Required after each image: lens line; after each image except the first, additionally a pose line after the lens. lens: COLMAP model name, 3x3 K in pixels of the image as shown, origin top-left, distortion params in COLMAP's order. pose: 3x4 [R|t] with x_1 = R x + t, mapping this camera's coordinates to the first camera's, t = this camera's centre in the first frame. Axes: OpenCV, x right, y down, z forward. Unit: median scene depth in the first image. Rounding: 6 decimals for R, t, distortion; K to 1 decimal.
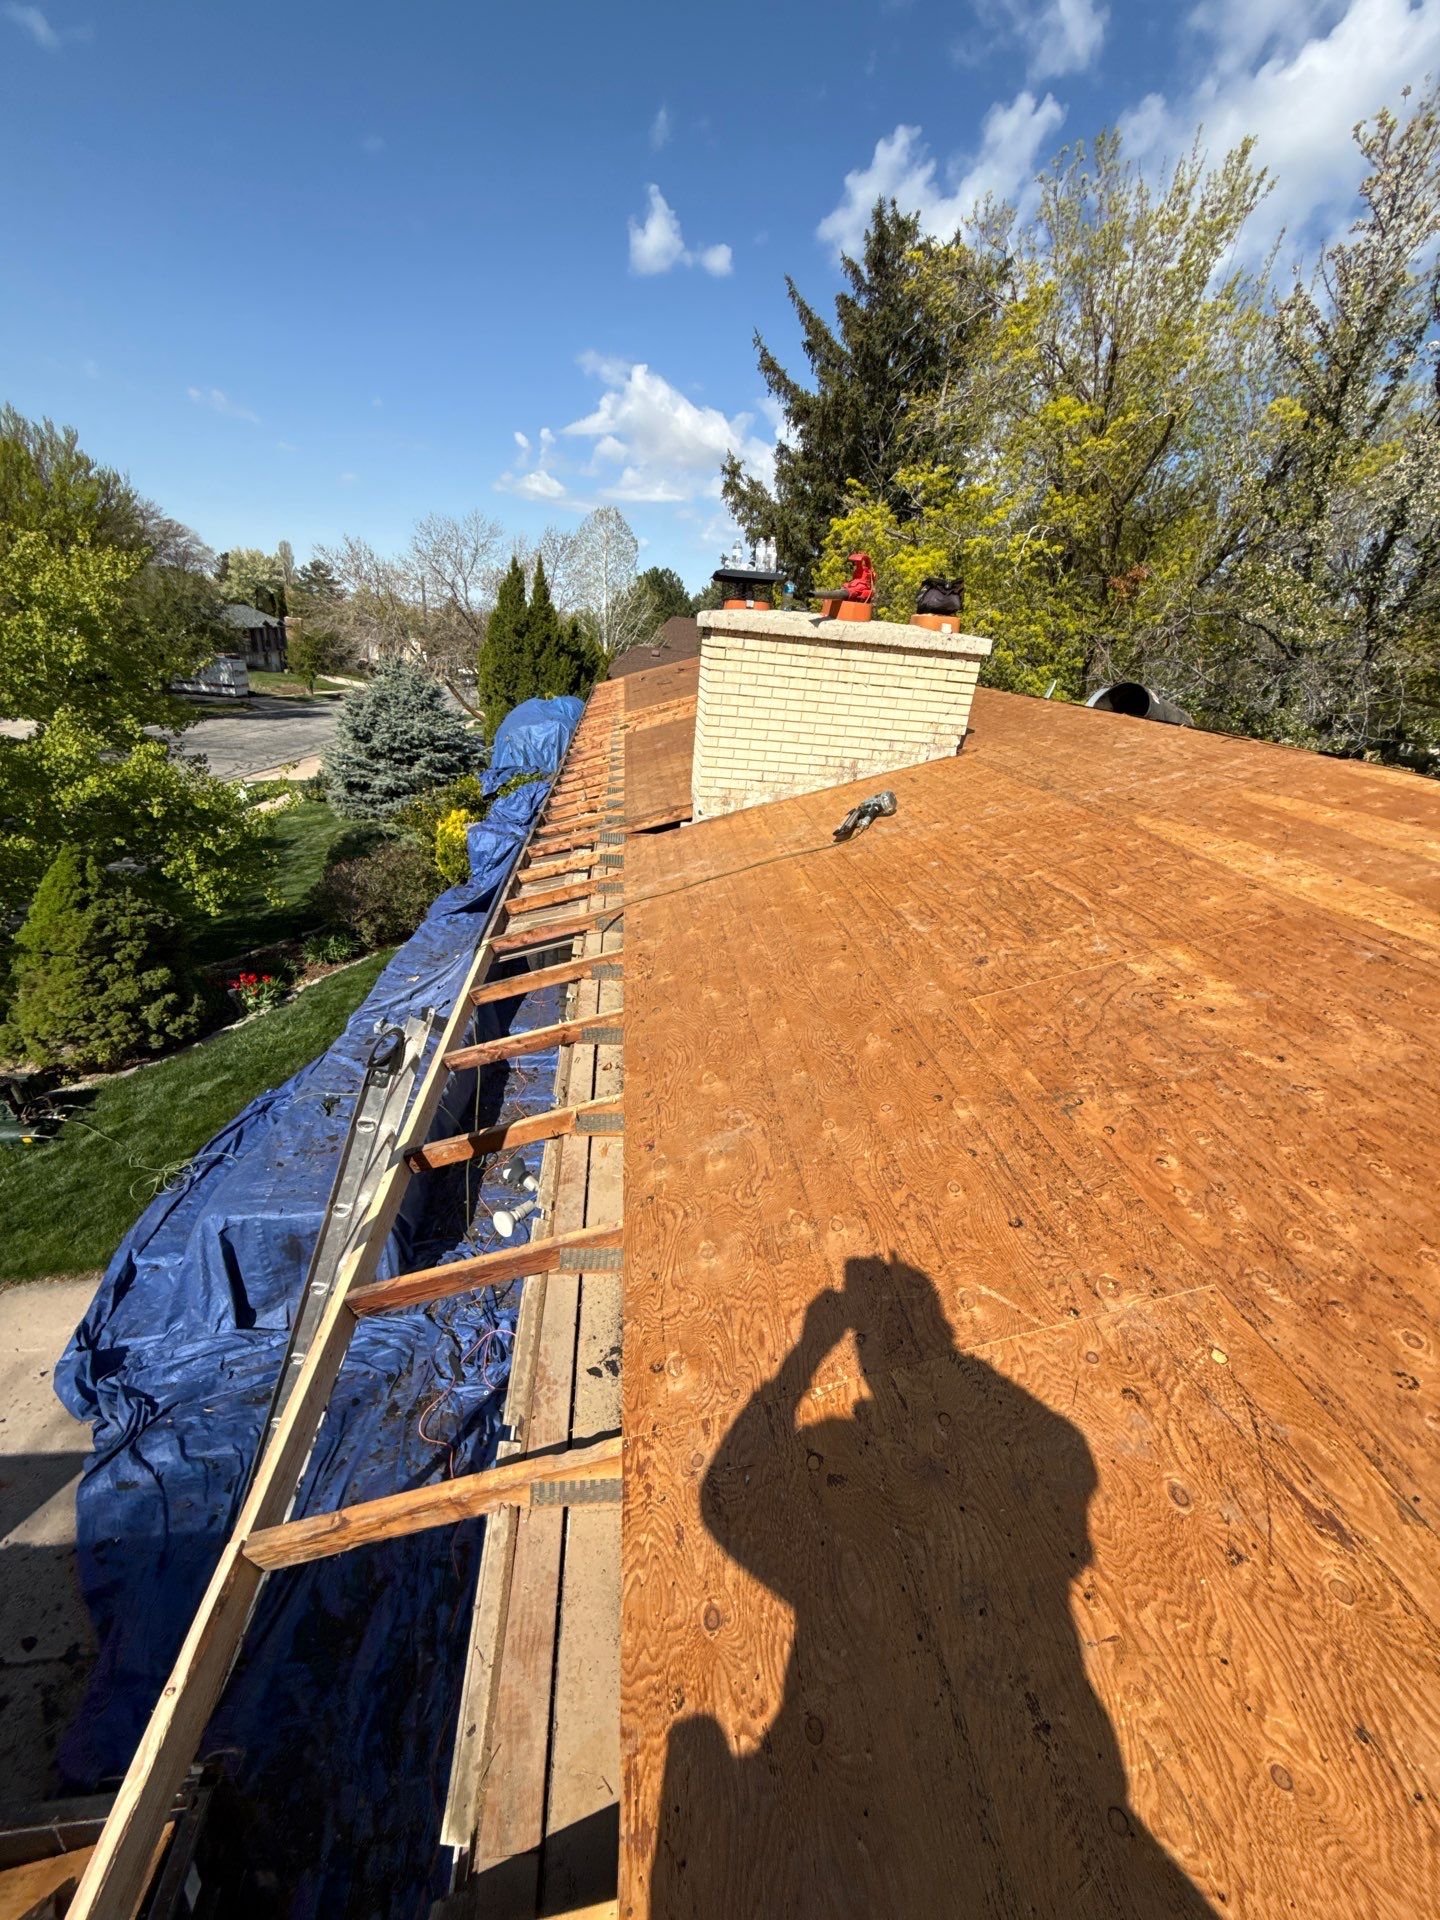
lens RADIAL K [[754.9, 0, 732.2], [0, 754.9, 946.7], [0, 0, 1]] dist [0.002462, 0.000504]
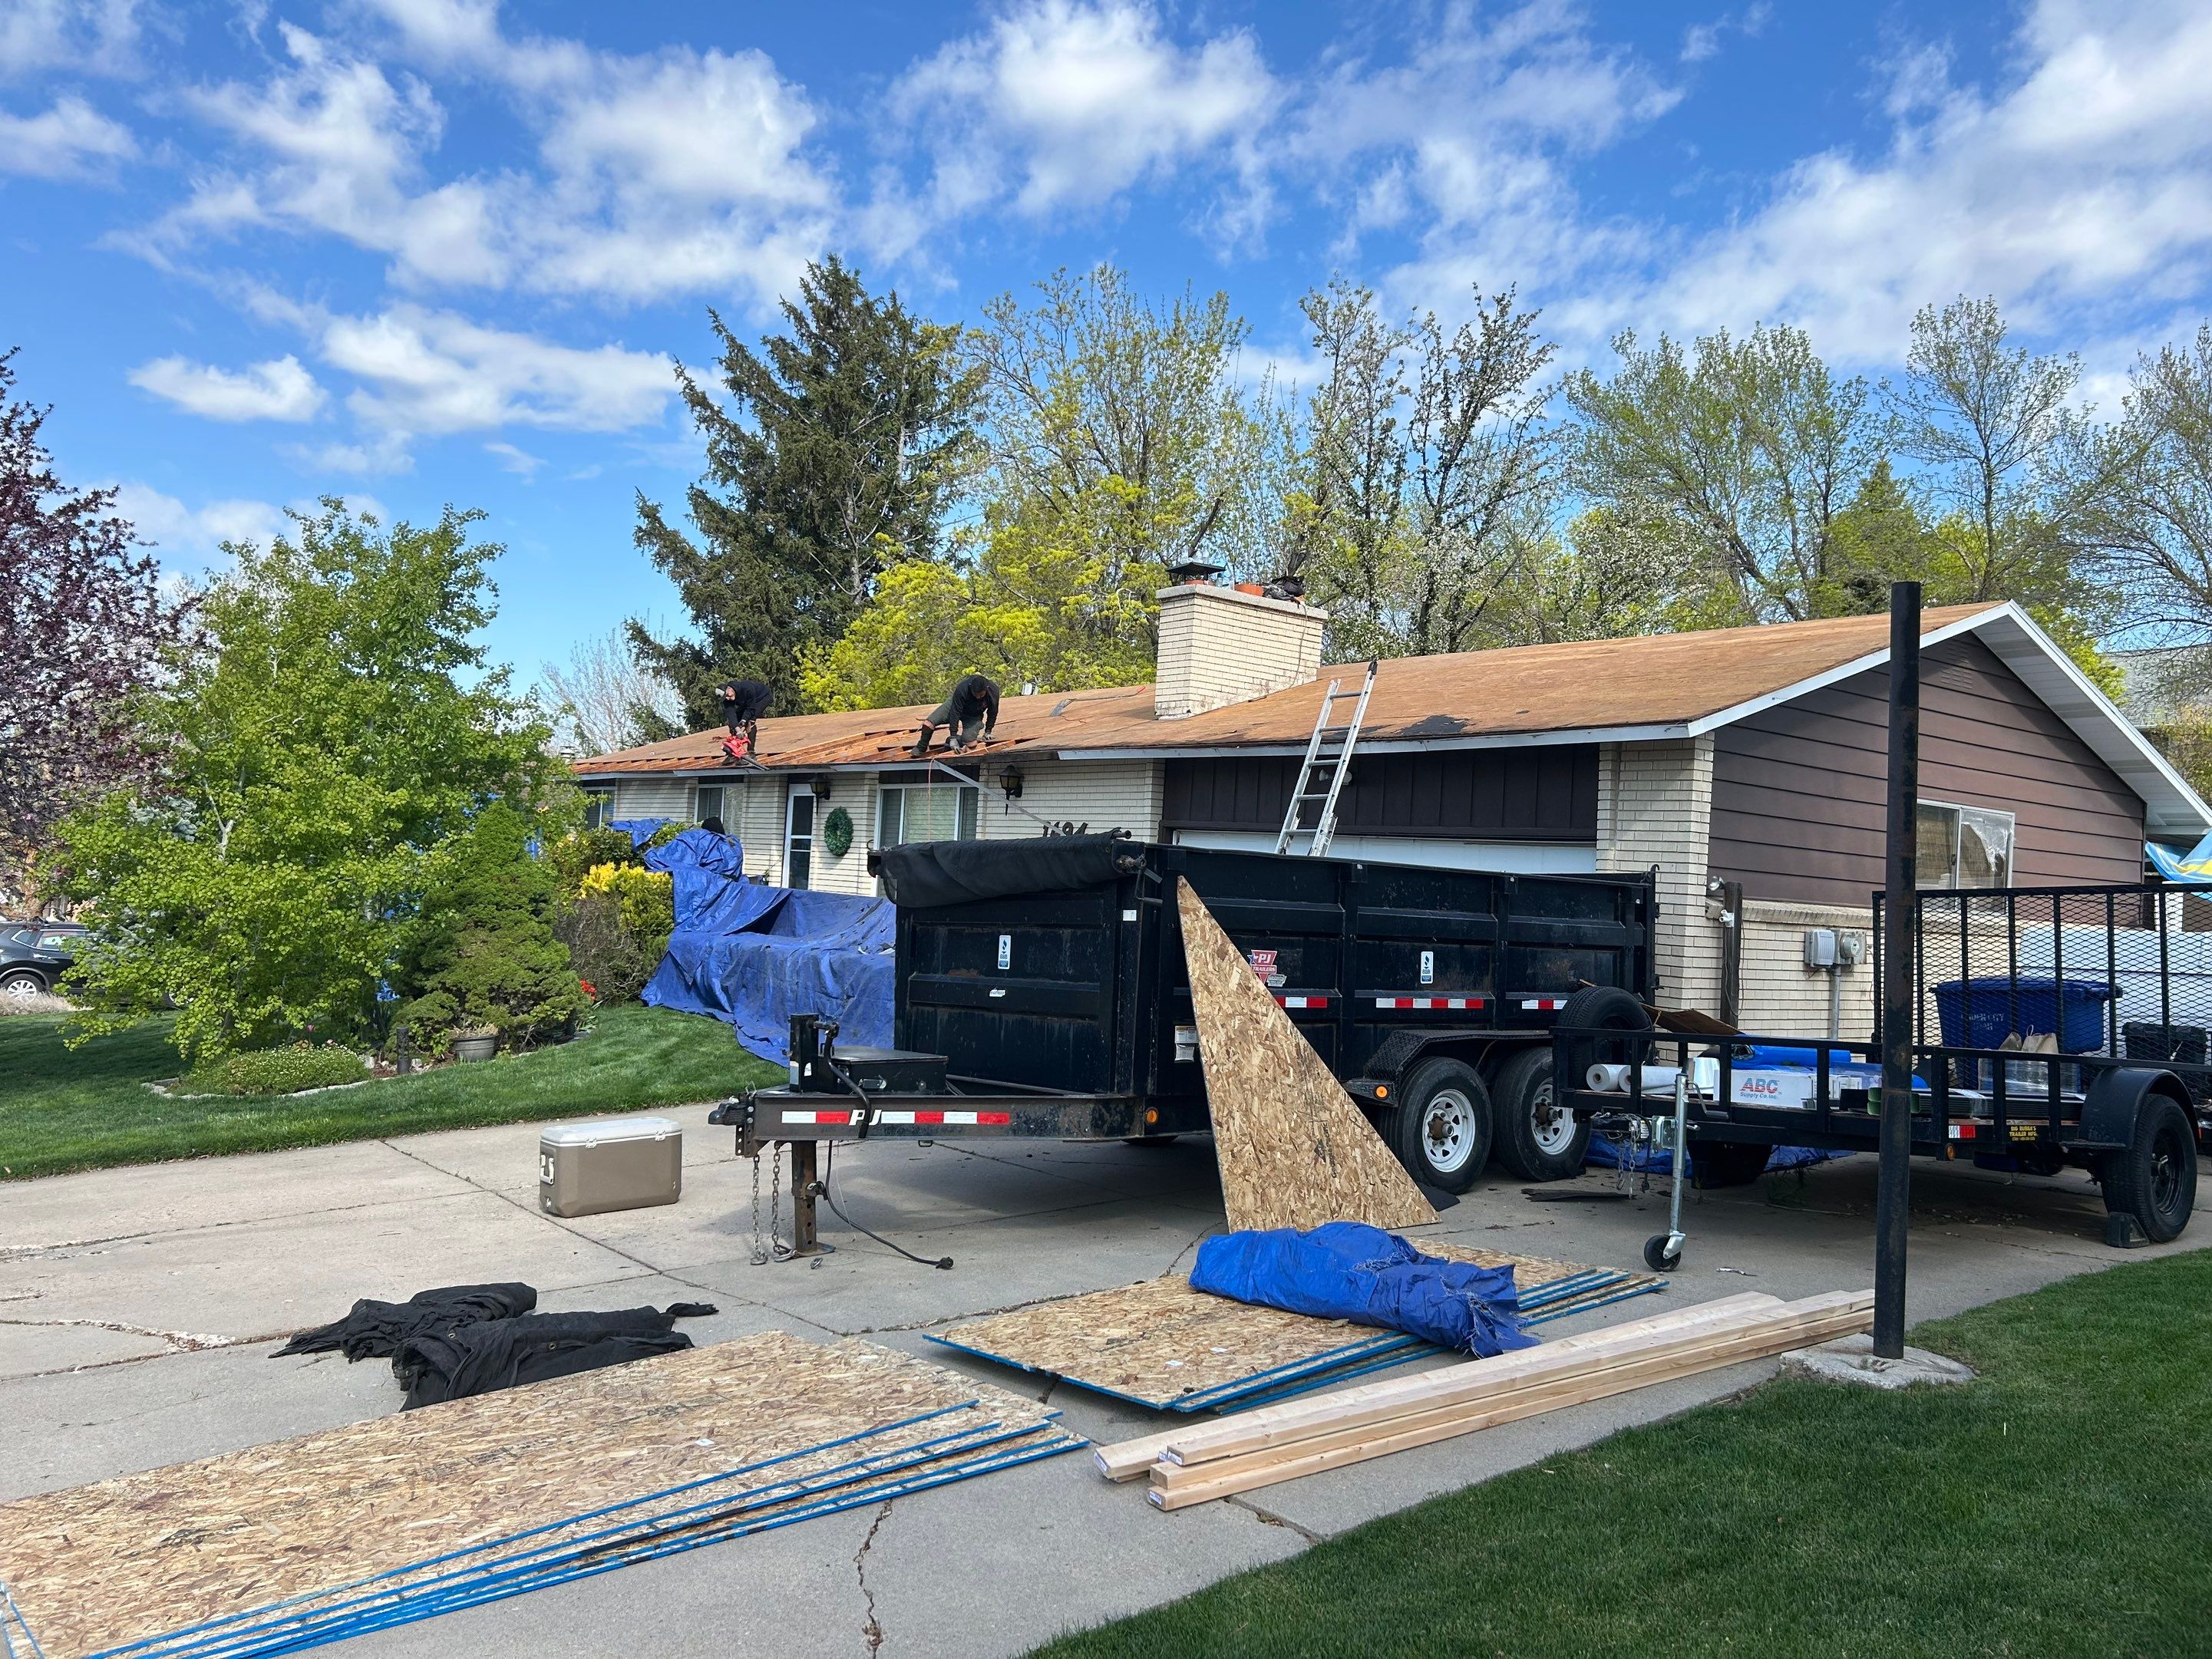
lens RADIAL K [[1619.8, 0, 1108.3], [0, 1619.8, 827.2], [0, 0, 1]] dist [0.015412, 0.001789]
pose [[0.857254, -0.025045, 0.514284, -0.441258], [0.222087, 0.919114, -0.325434, 0.247802], [-0.464535, 0.393196, 0.793476, -0.316020]]
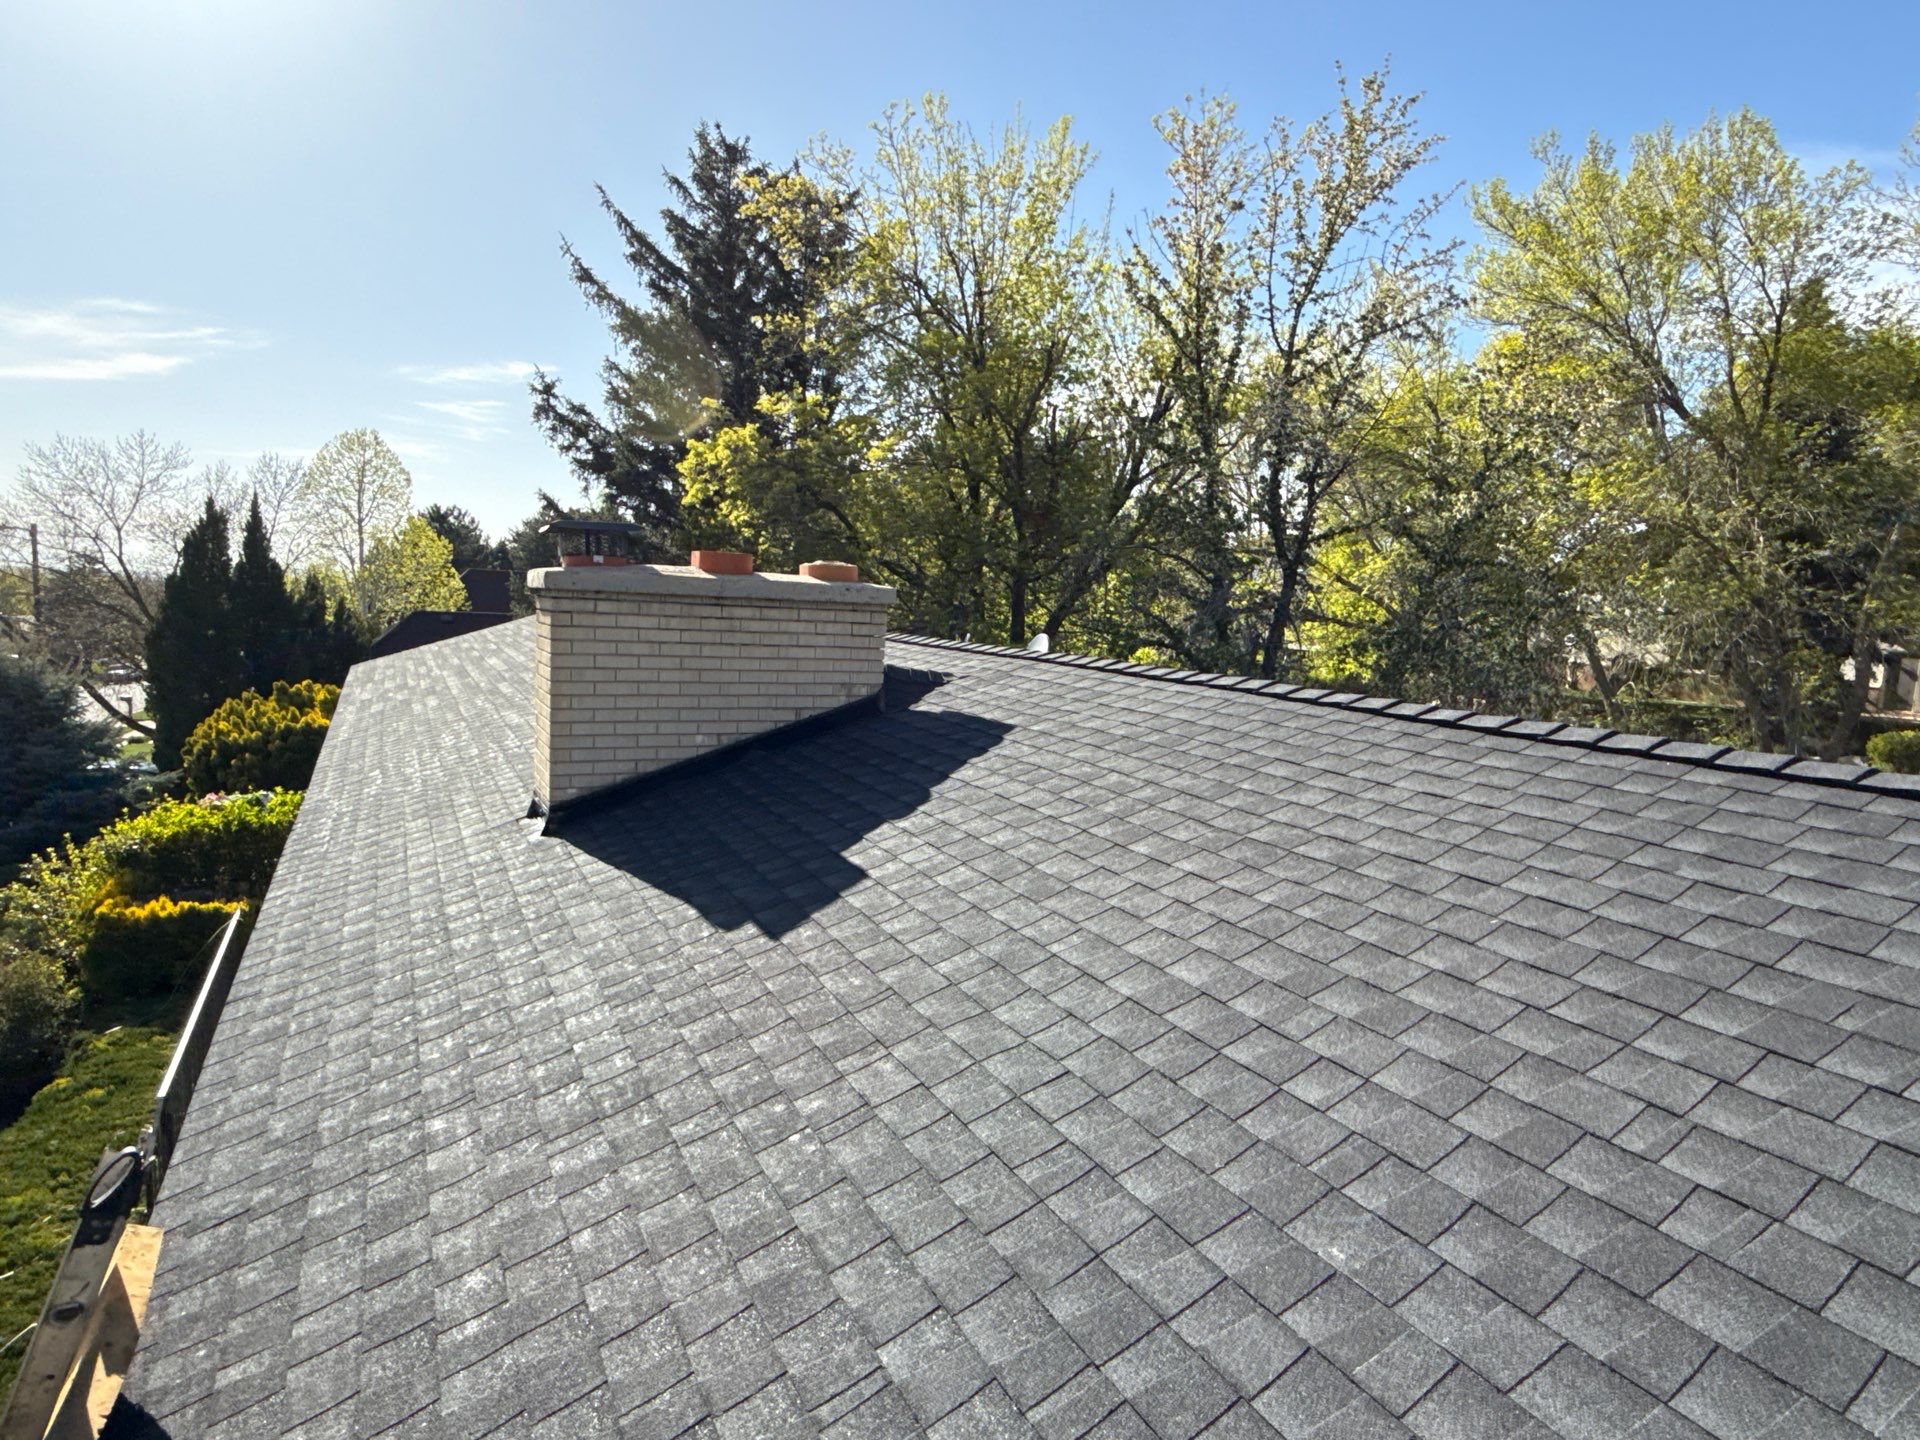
lens RADIAL K [[1060.9, 0, 960.1], [0, 1060.9, 716.6], [0, 0, 1]] dist [-0.001565, -0.002482]
pose [[0.935354, -0.082593, 0.343936, -0.003656], [0.169500, 0.958104, -0.230884, 0.005856], [-0.310457, 0.274255, 0.910165, -0.018350]]
